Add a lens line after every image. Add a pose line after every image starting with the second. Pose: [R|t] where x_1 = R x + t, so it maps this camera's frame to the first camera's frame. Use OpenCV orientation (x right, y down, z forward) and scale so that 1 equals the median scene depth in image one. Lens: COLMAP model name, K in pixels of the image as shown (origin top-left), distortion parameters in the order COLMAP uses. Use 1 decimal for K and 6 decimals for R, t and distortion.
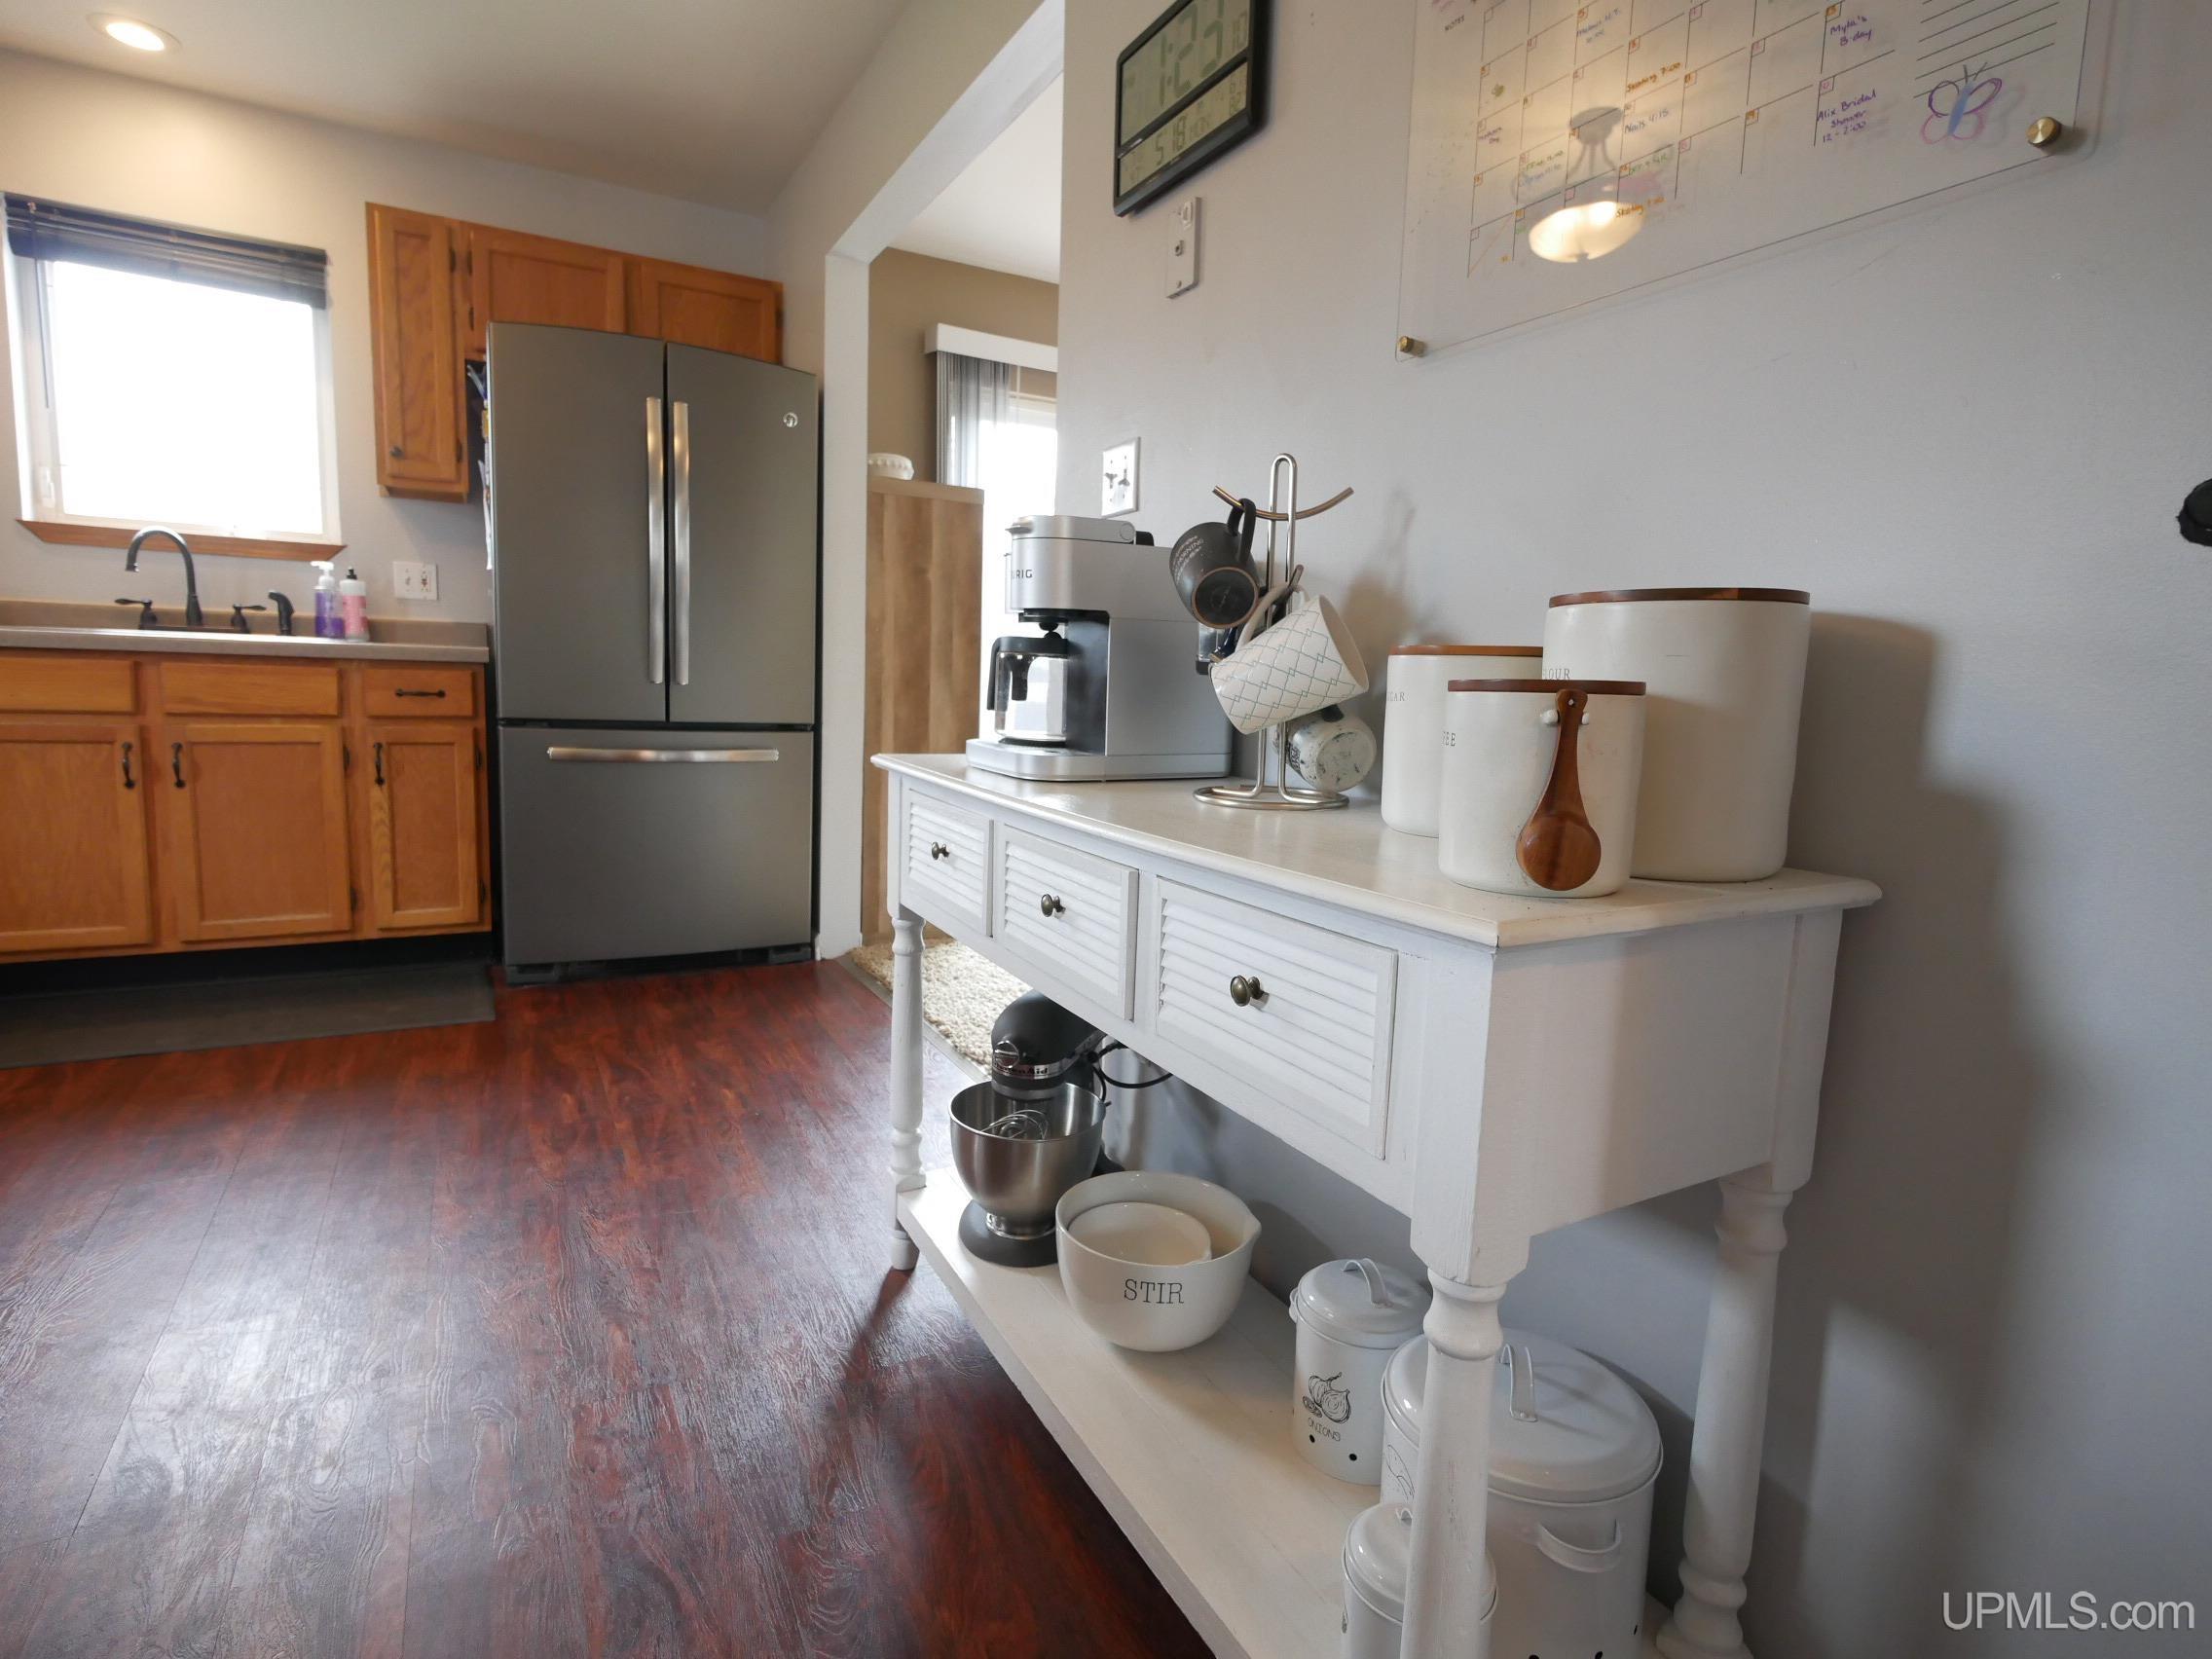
lens RADIAL K [[1118.8, 0, 1107.8], [0, 1118.8, 820.4], [0, 0, 1]] dist [-0.004564, 0.002568]
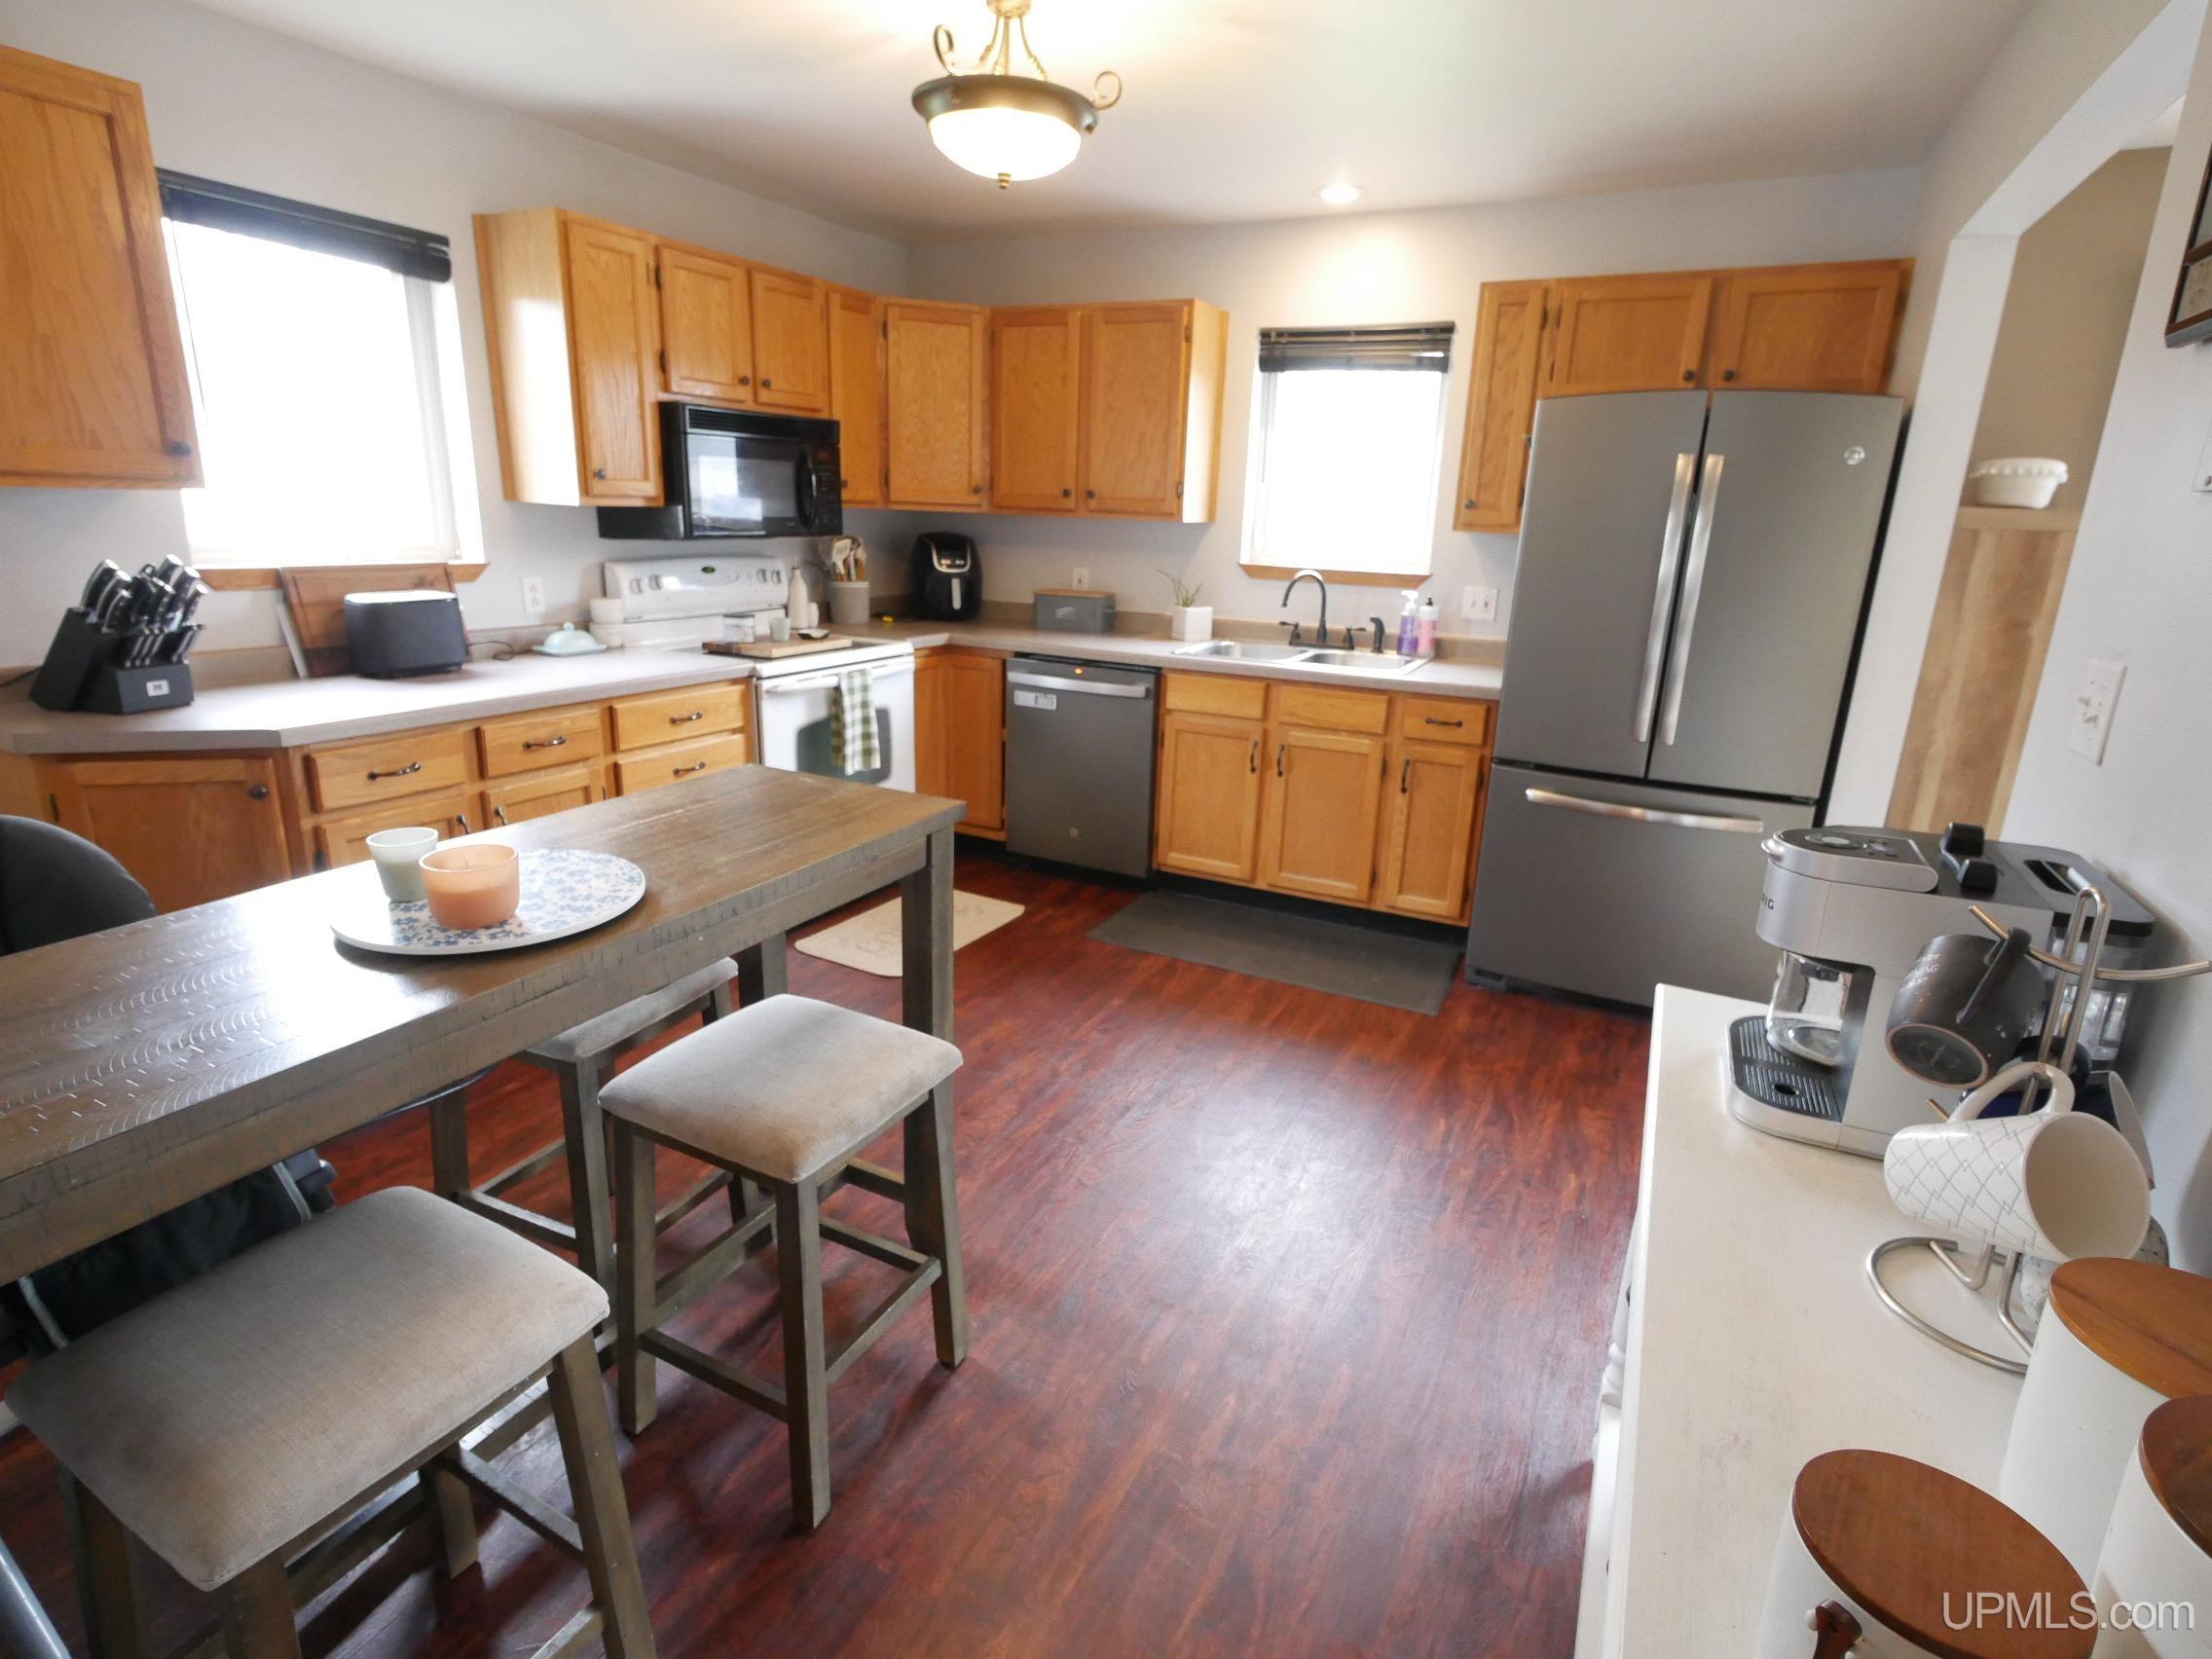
lens RADIAL K [[1118.8, 0, 1101.5], [0, 1118.8, 824.7], [0, 0, 1]] dist [-0.004564, 0.002568]
pose [[0.563489, 0.206760, -0.799832, 0.140888], [-0.117050, 0.978389, 0.170455, -0.163141], [0.817790, -0.002429, 0.575512, 0.029259]]
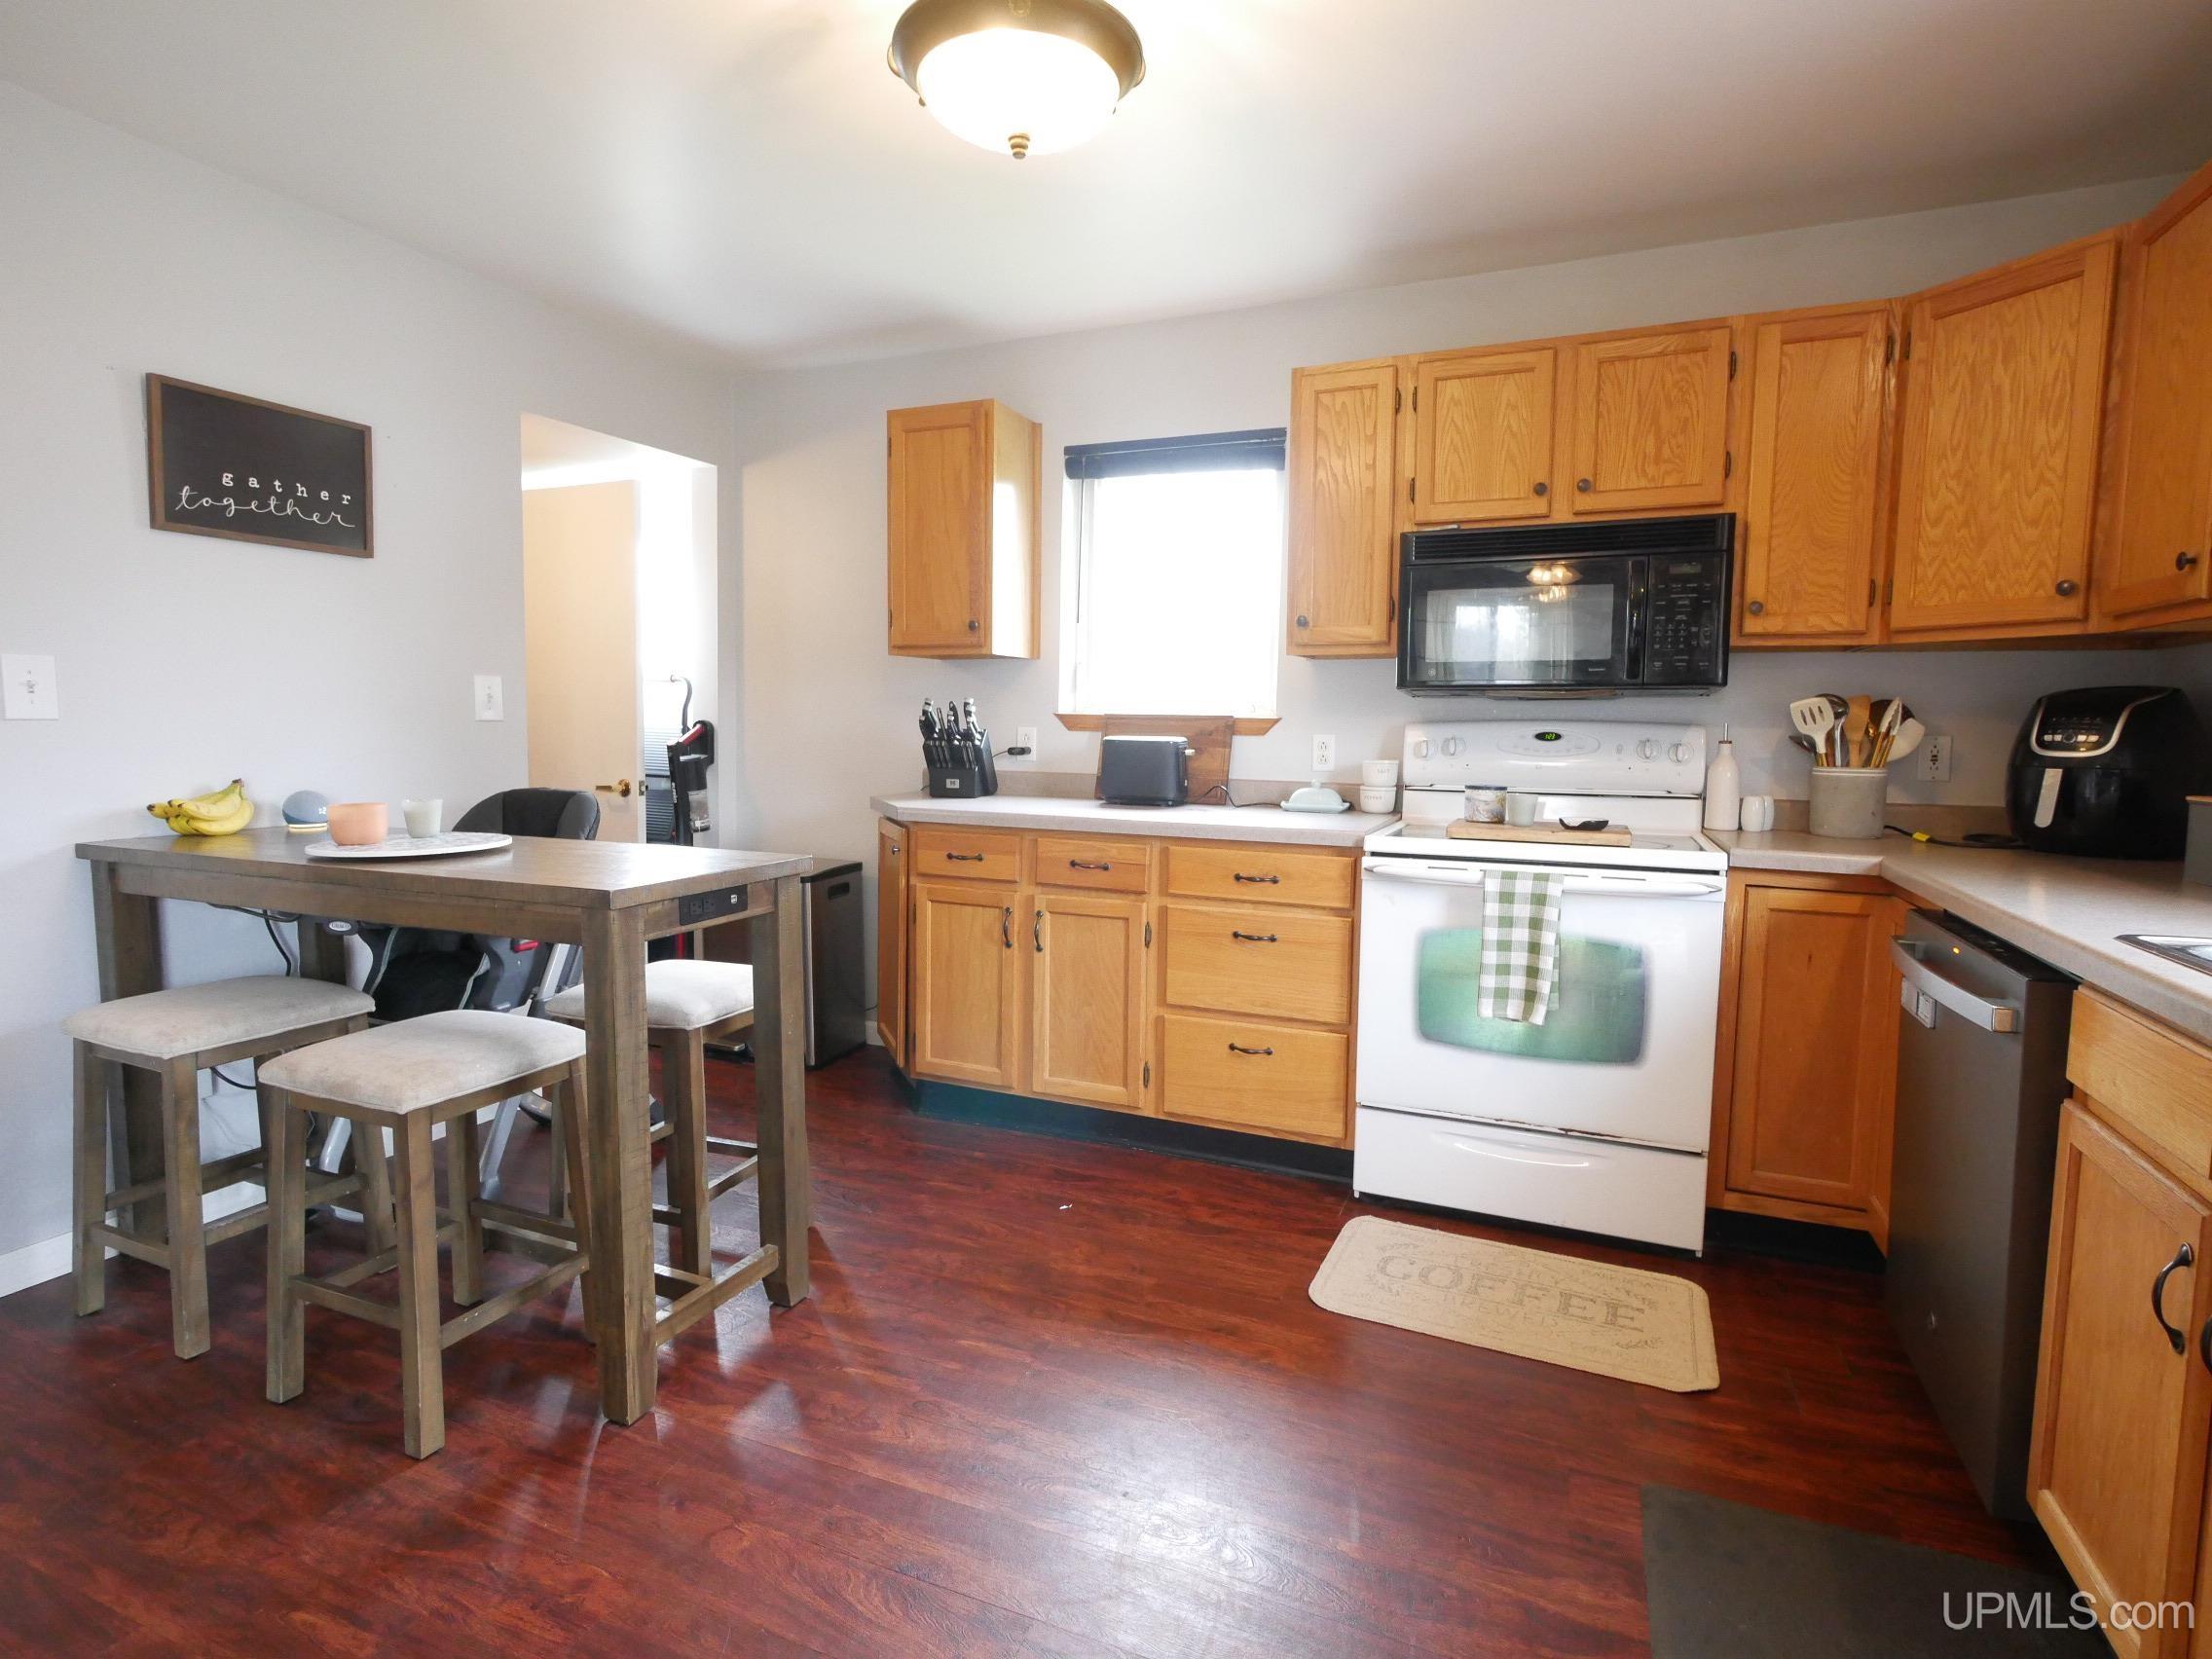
lens RADIAL K [[1118.8, 0, 1105.1], [0, 1118.8, 820.5], [0, 0, 1]] dist [-0.004564, 0.002568]
pose [[-0.784575, 0.003561, -0.620024, -0.269606], [-0.122985, 0.979221, 0.161249, -0.215668], [0.607715, 0.202766, -0.767834, 0.926292]]
